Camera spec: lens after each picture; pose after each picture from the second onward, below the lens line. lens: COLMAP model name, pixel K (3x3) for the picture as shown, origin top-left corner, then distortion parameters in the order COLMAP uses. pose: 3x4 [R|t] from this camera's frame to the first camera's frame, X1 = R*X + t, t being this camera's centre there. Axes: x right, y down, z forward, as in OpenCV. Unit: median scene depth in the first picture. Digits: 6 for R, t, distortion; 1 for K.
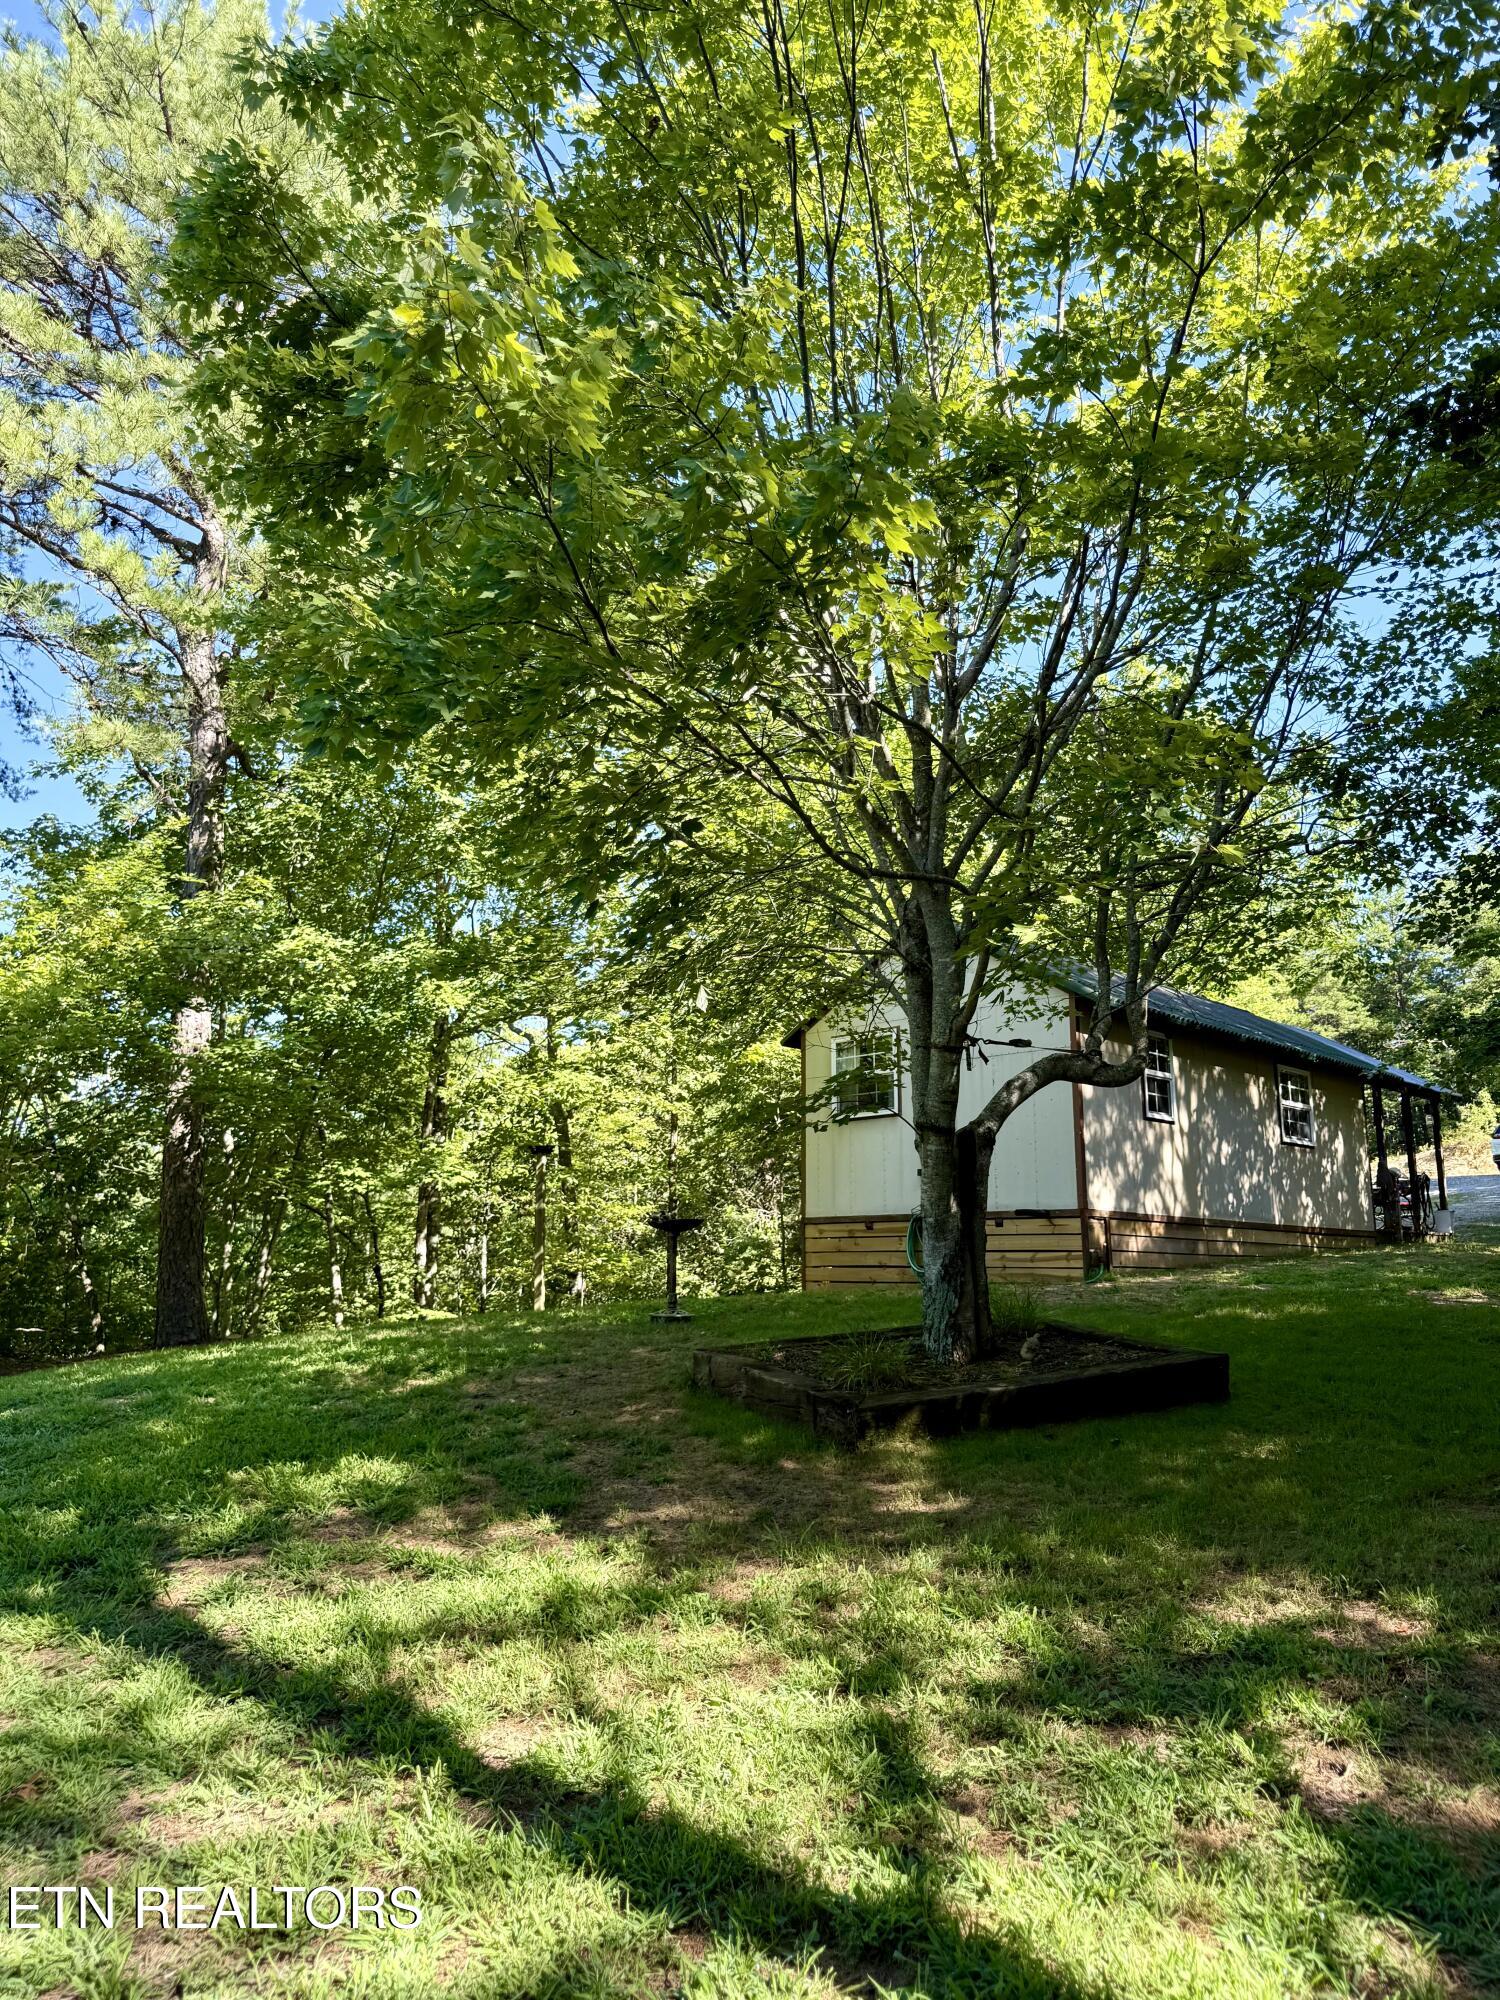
lens RADIAL K [[1426.3, 0, 752.2], [0, 1426.3, 1006.9], [0, 0, 1]] dist [0.007972, -0.015485]
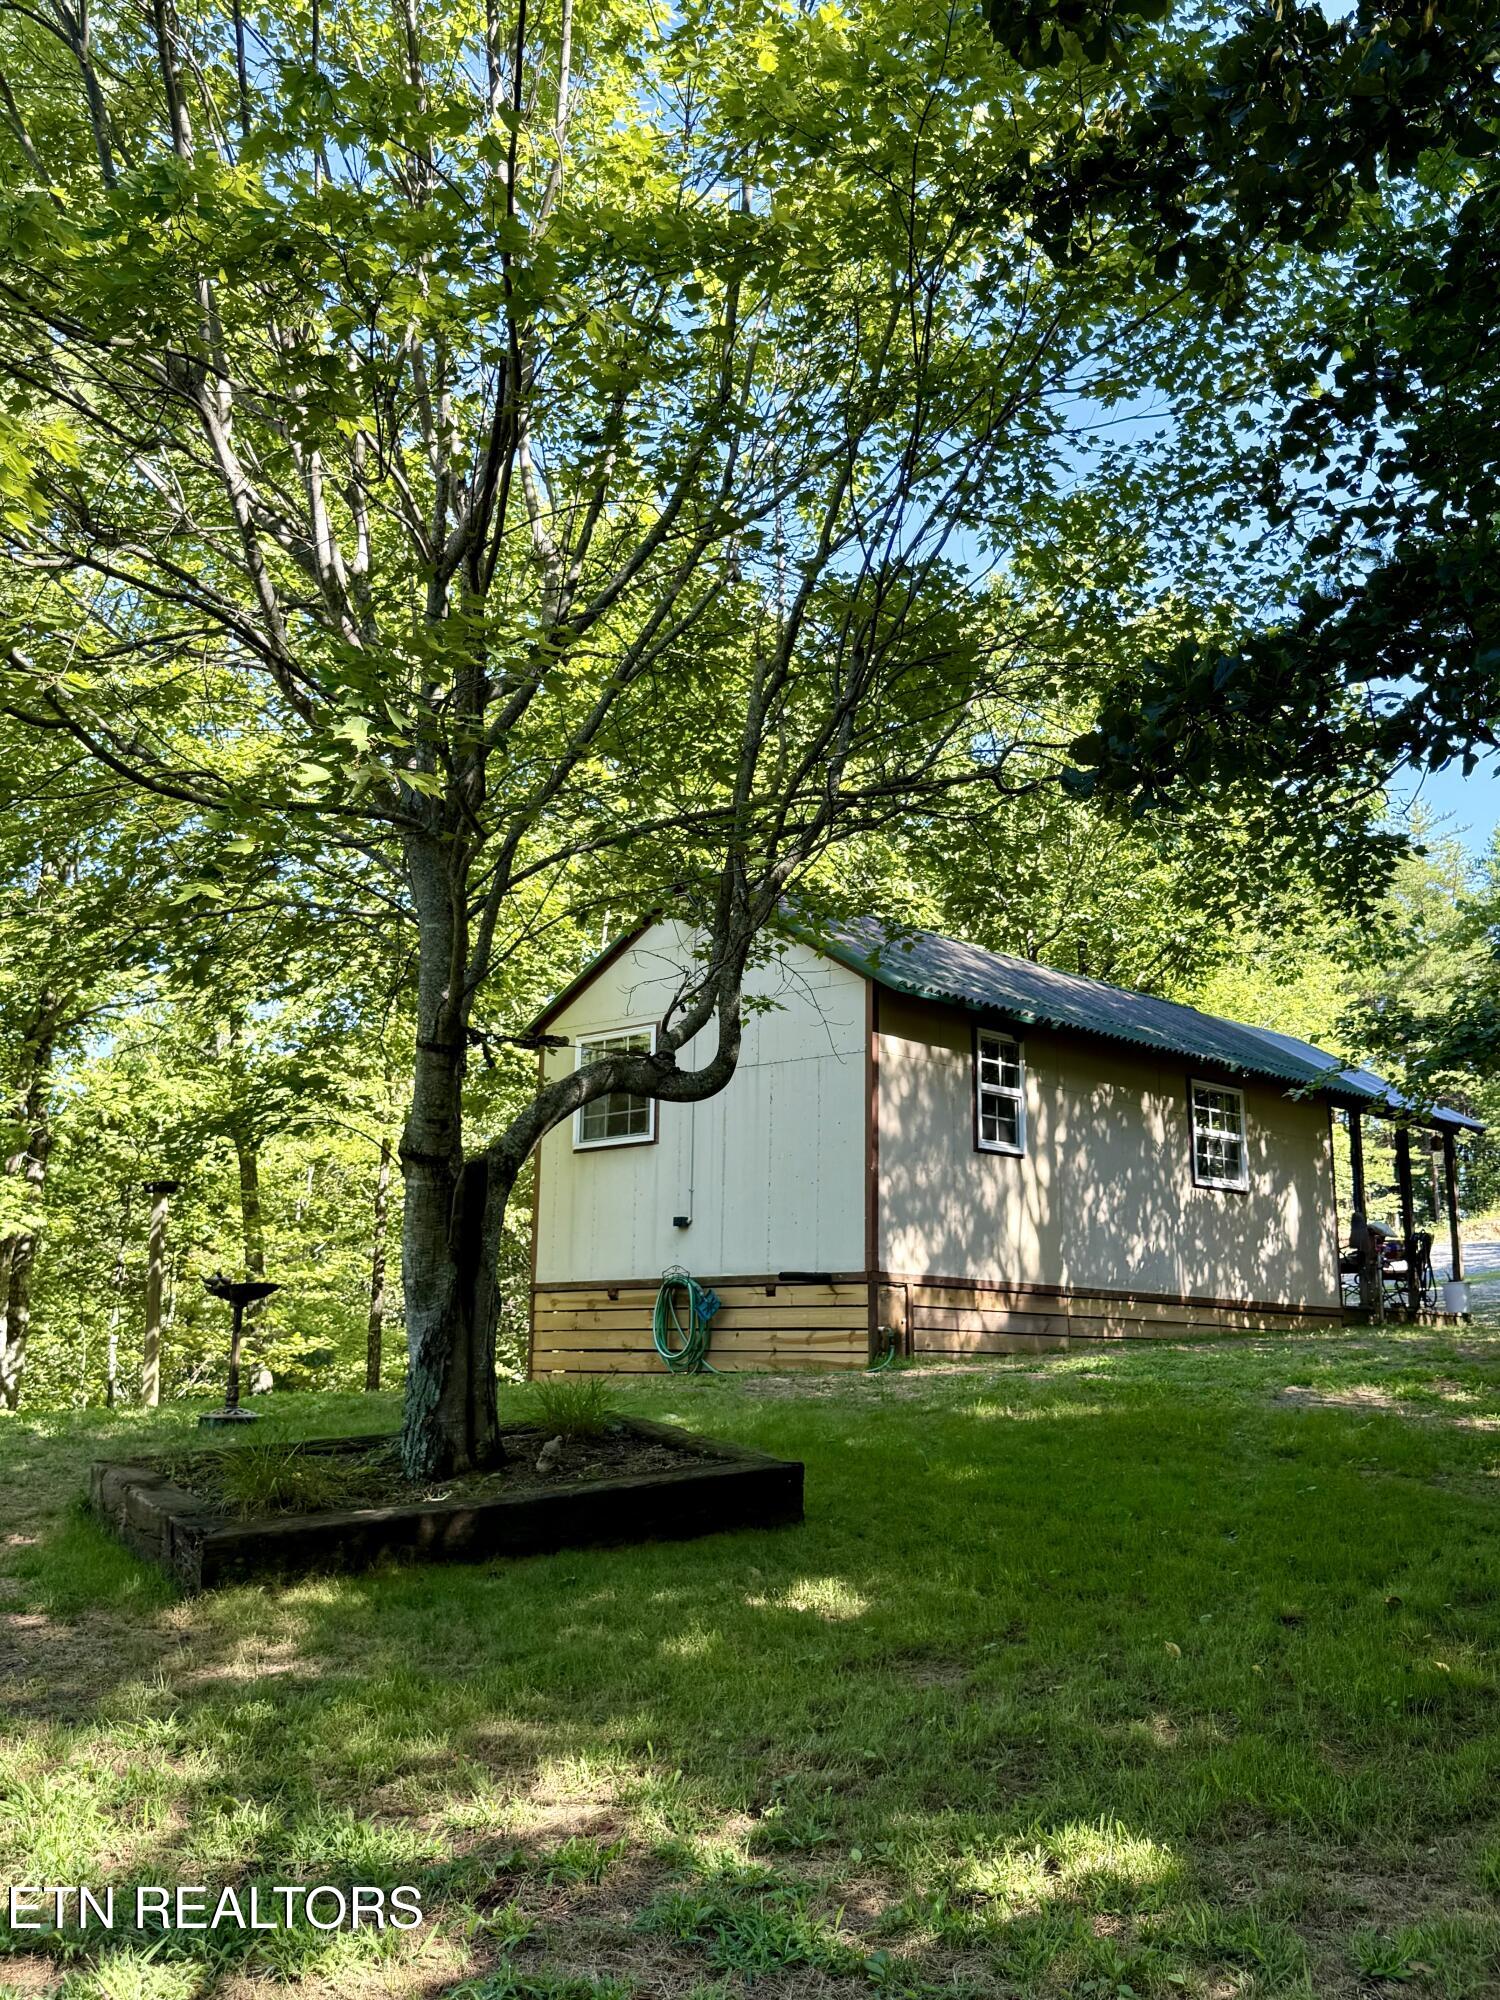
lens RADIAL K [[1951.8, 0, 748.1], [0, 1951.8, 994.1], [0, 0, 1]] dist [0.083053, 0.000000]
pose [[0.999384, 0.009357, 0.033828, 0.121024], [-0.009268, 0.999953, -0.002779, 0.001238], [-0.033852, 0.002464, 0.999424, -0.006729]]
